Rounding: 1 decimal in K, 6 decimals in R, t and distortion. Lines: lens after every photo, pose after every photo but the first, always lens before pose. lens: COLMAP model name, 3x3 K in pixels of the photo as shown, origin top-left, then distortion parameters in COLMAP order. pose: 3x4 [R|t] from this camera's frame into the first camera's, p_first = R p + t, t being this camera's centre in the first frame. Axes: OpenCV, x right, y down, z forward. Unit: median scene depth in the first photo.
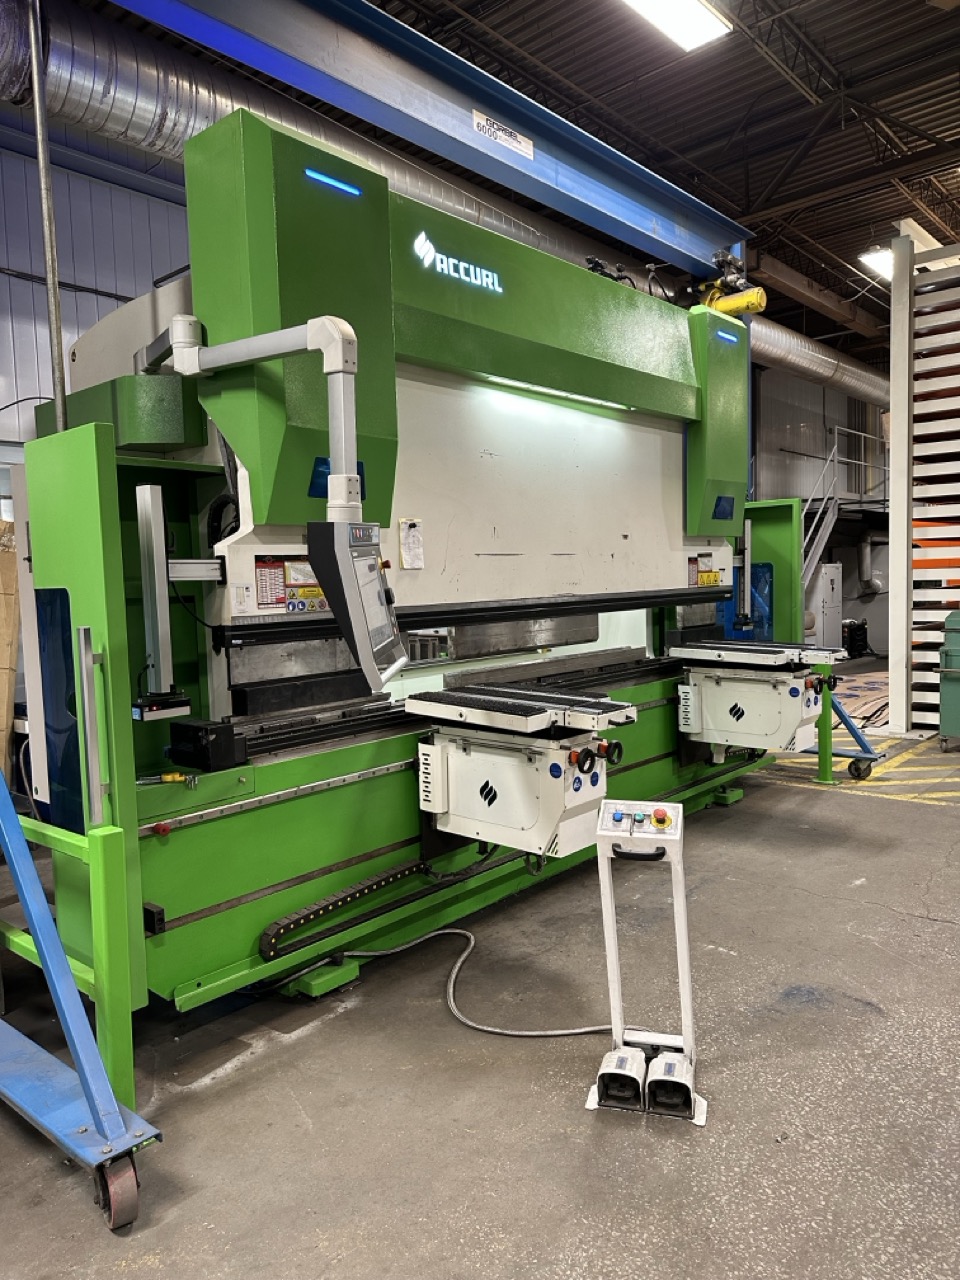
lens RADIAL K [[904.2, 0, 471.8], [0, 904.2, 637.6], [0, 0, 1]] dist [0.034932, -0.002547]
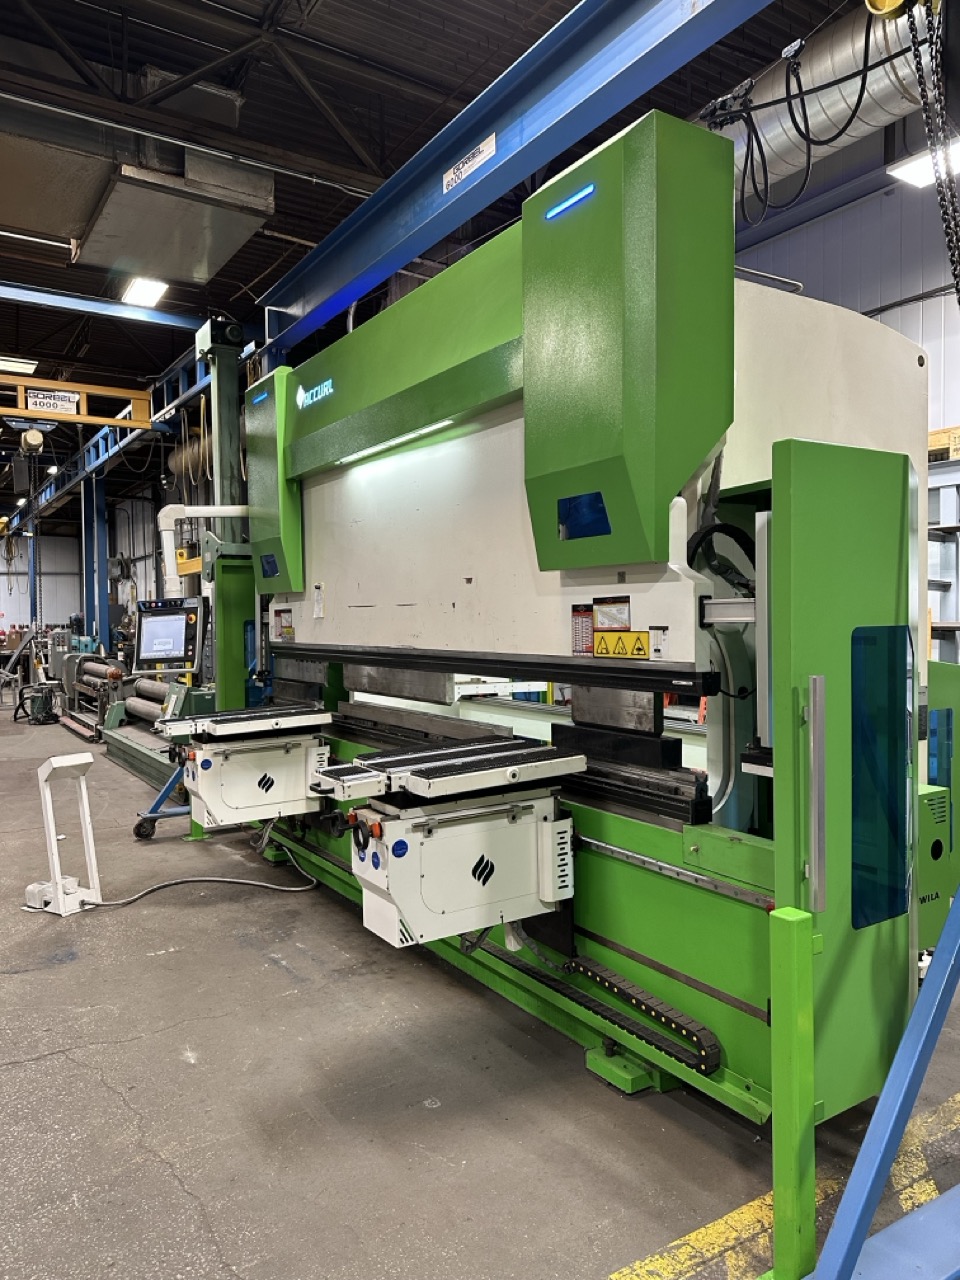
lens RADIAL K [[904.2, 0, 472.0], [0, 904.2, 641.3], [0, 0, 1]] dist [0.034932, -0.002547]
pose [[-0.283596, 0.058403, -0.957164, 0.958301], [-0.046248, 0.996149, 0.074485, -0.122829], [0.957828, 0.065391, -0.279803, 1.280283]]
